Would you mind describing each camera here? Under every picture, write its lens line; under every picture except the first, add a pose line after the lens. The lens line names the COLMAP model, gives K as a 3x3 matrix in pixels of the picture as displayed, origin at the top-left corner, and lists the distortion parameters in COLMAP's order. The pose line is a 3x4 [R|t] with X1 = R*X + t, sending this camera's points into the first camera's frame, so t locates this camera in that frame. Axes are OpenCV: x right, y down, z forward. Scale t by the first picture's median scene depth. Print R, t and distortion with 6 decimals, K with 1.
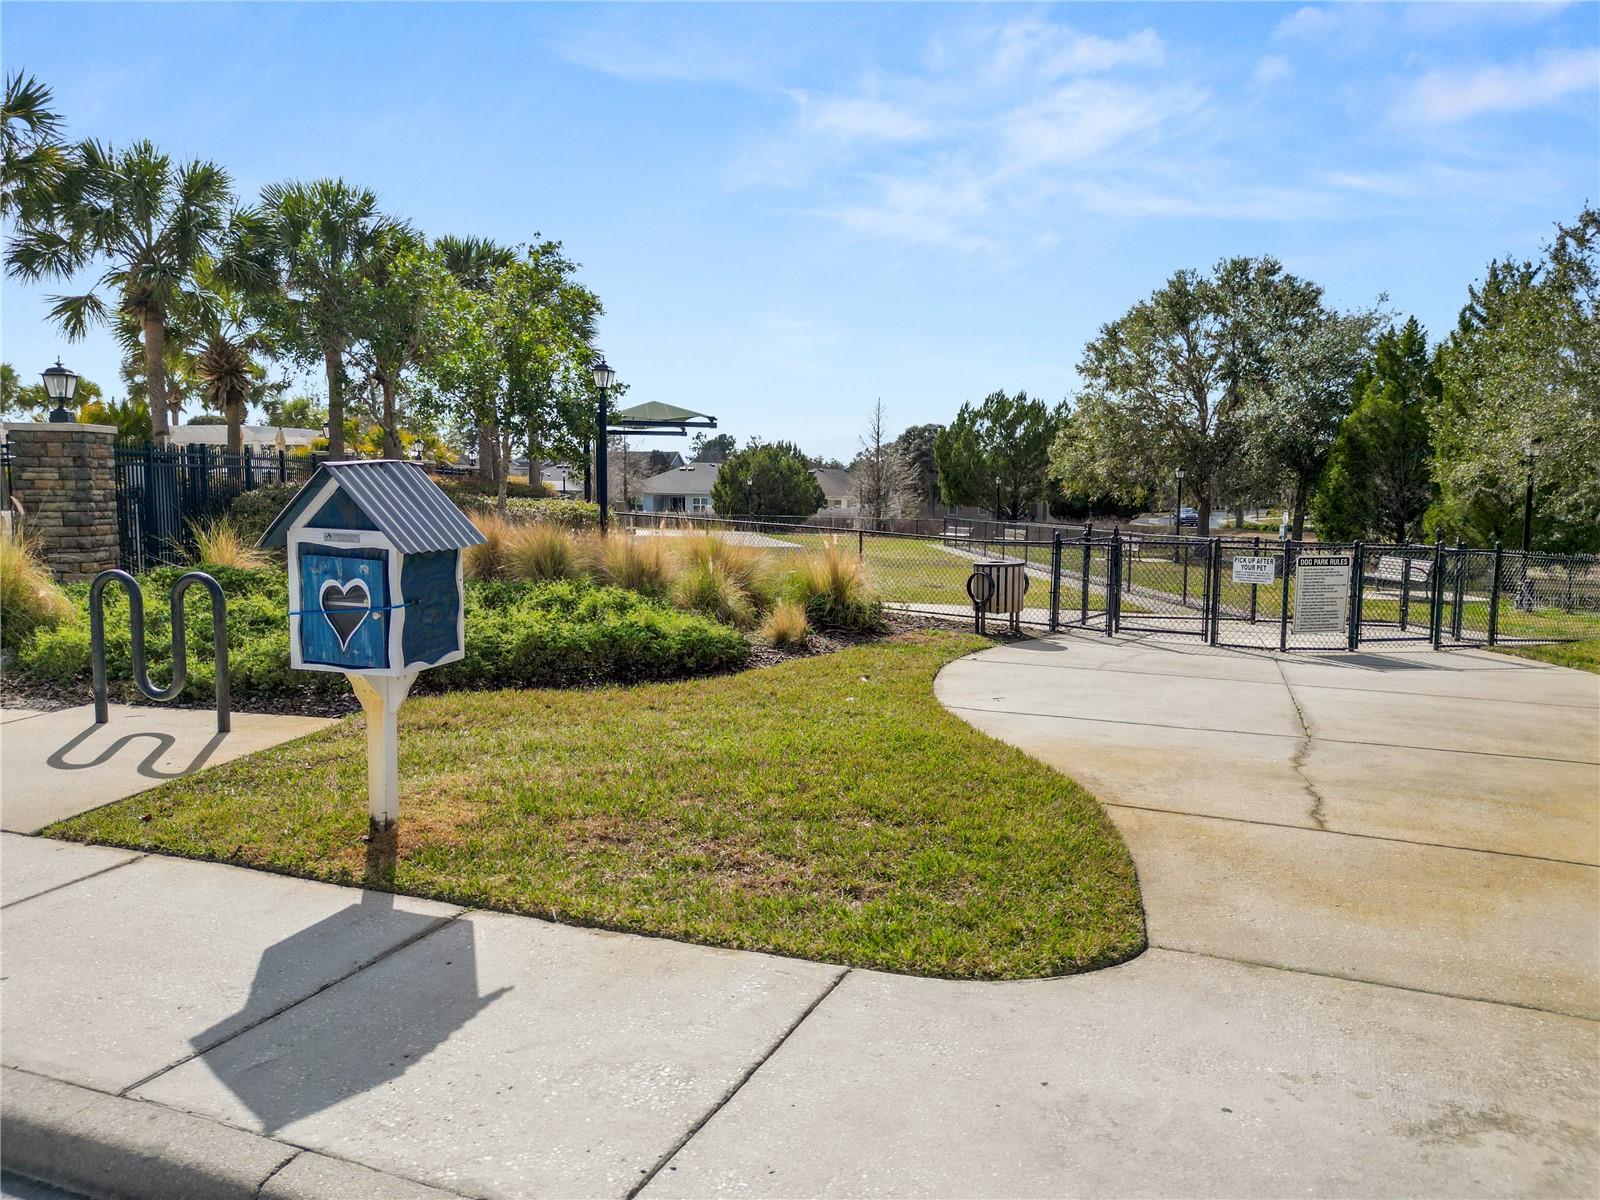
lens RADIAL K [[1090.6, 0, 769.9], [0, 1090.6, 601.7], [0, 0, 1]] dist [0.033887, 0.000303]
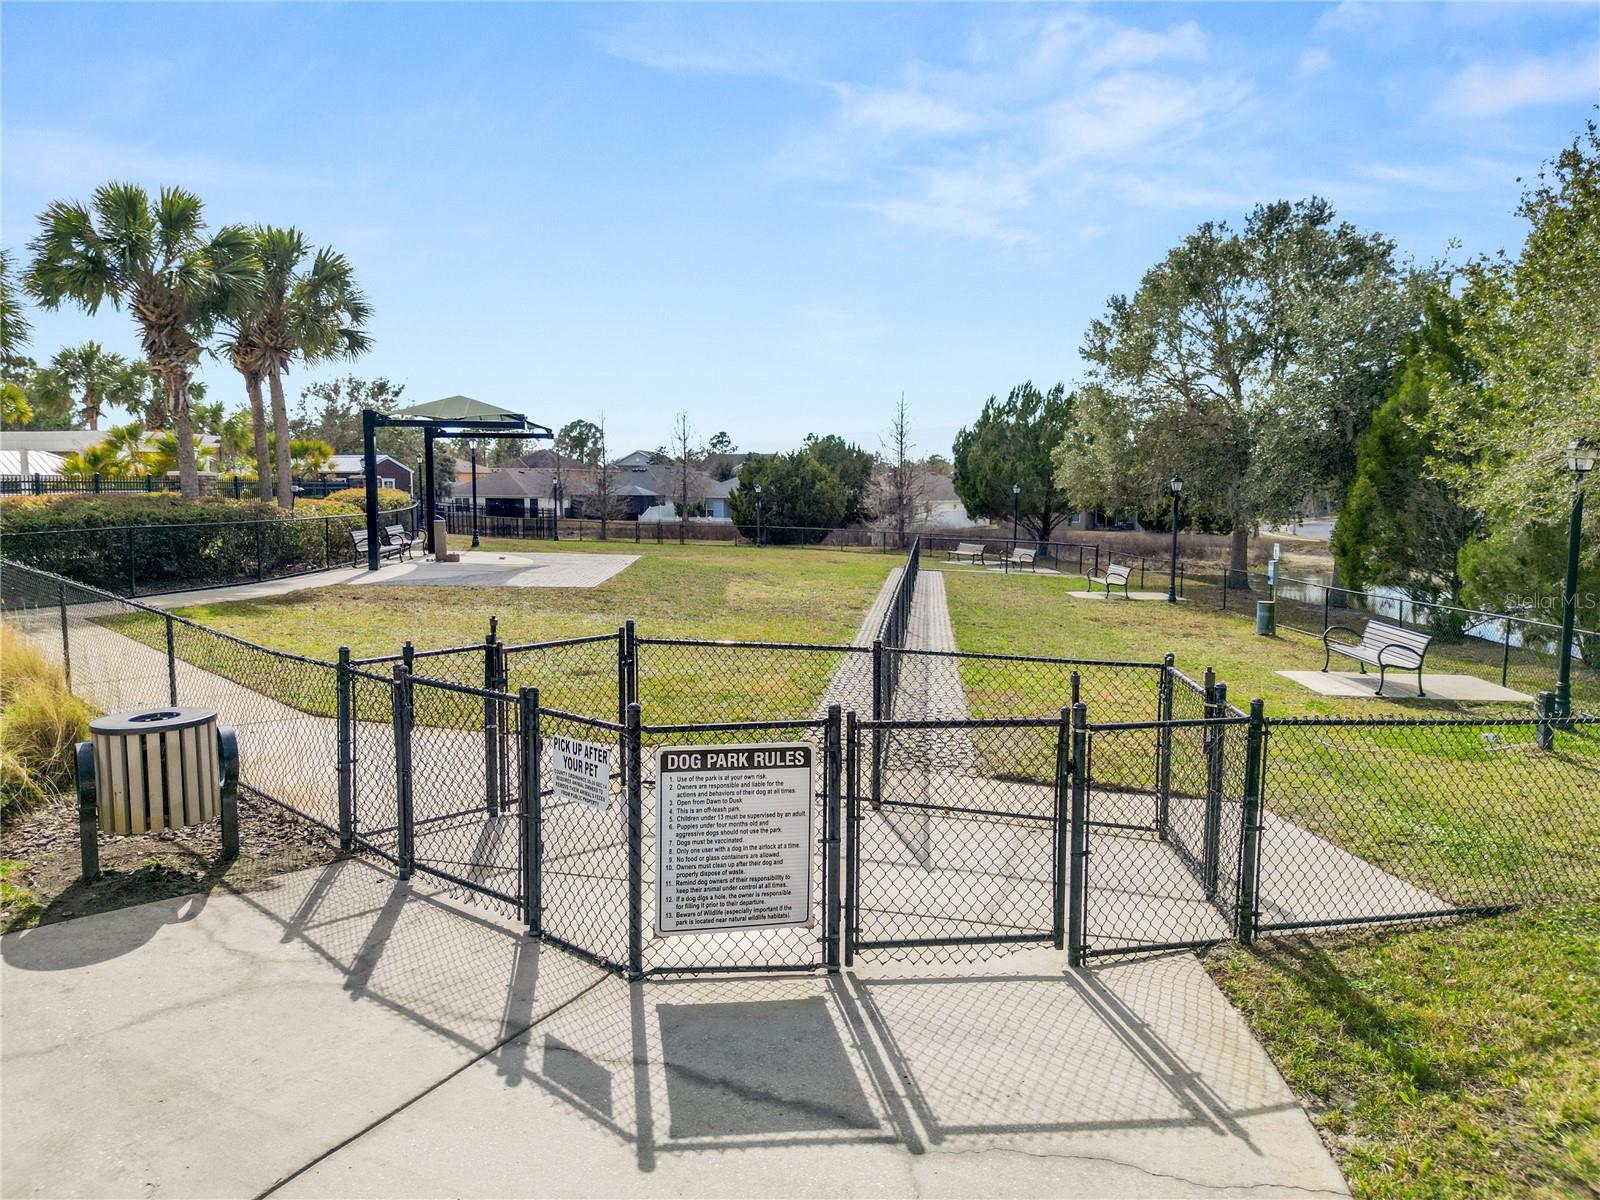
lens RADIAL K [[1114.5, 0, 796.2], [0, 1114.5, 606.6], [0, 0, 1]] dist [0.077679, -0.094863]
pose [[0.994811, 0.008336, -0.101395, 0.201354], [-0.008481, 0.999964, -0.000994, -0.032598], [0.101383, 0.001848, 0.994846, 0.212158]]
